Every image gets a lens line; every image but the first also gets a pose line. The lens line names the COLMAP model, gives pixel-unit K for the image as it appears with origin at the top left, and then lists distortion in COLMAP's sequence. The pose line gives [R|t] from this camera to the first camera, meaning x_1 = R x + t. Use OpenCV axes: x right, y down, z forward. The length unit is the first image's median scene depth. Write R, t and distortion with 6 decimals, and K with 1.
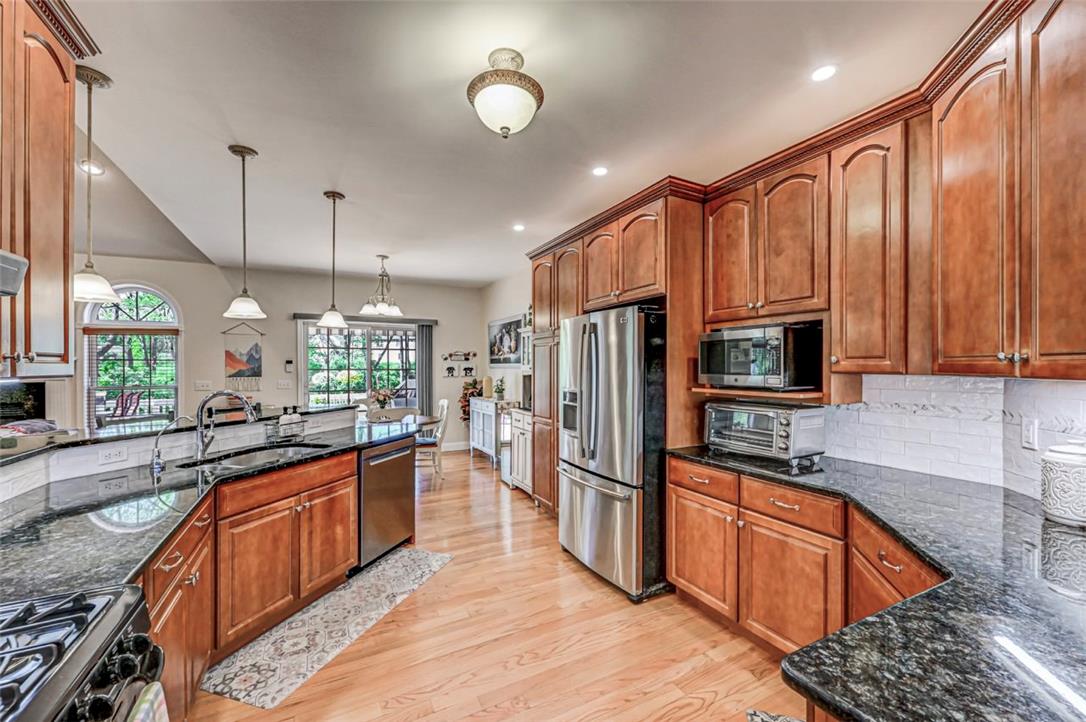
lens RADIAL K [[429.9, 0, 545.1], [0, 429.9, 366.6], [0, 0, 1]] dist [-0.003920, 0.000150]
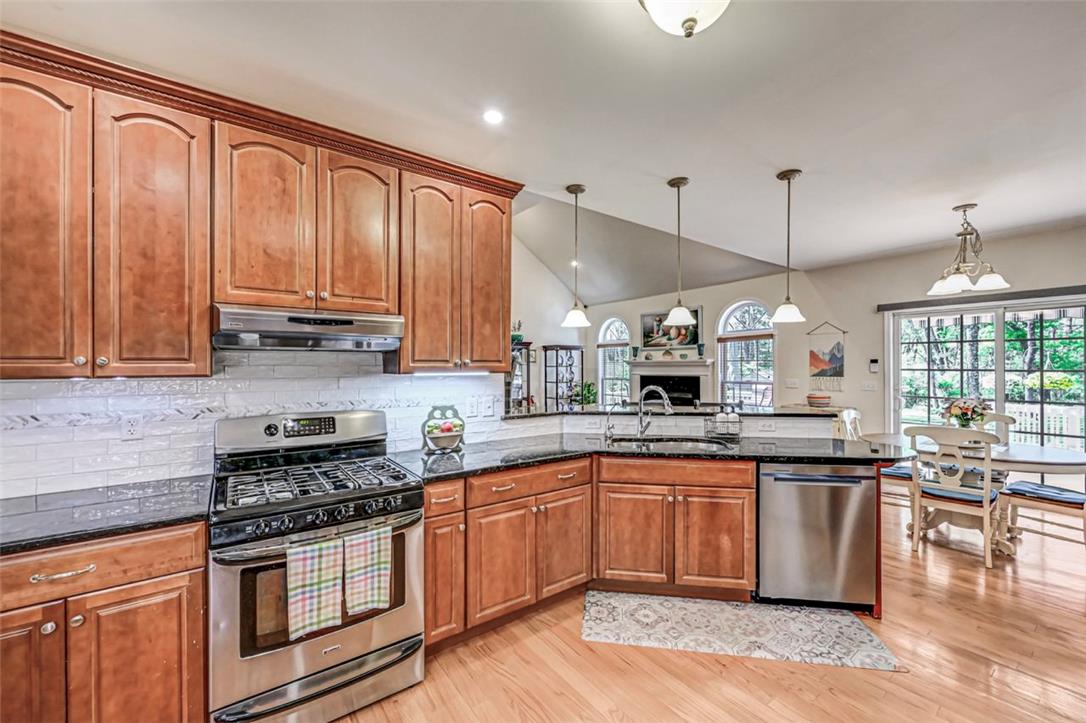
lens RADIAL K [[427.1, 0, 548.4], [0, 427.1, 363.1], [0, 0, 1]] dist [-0.001993, 0.000049]
pose [[0.153250, -0.006051, -0.988169, 0.367095], [0.000543, 0.999982, -0.006039, -0.003044], [0.988187, 0.000389, 0.153251, 0.442889]]
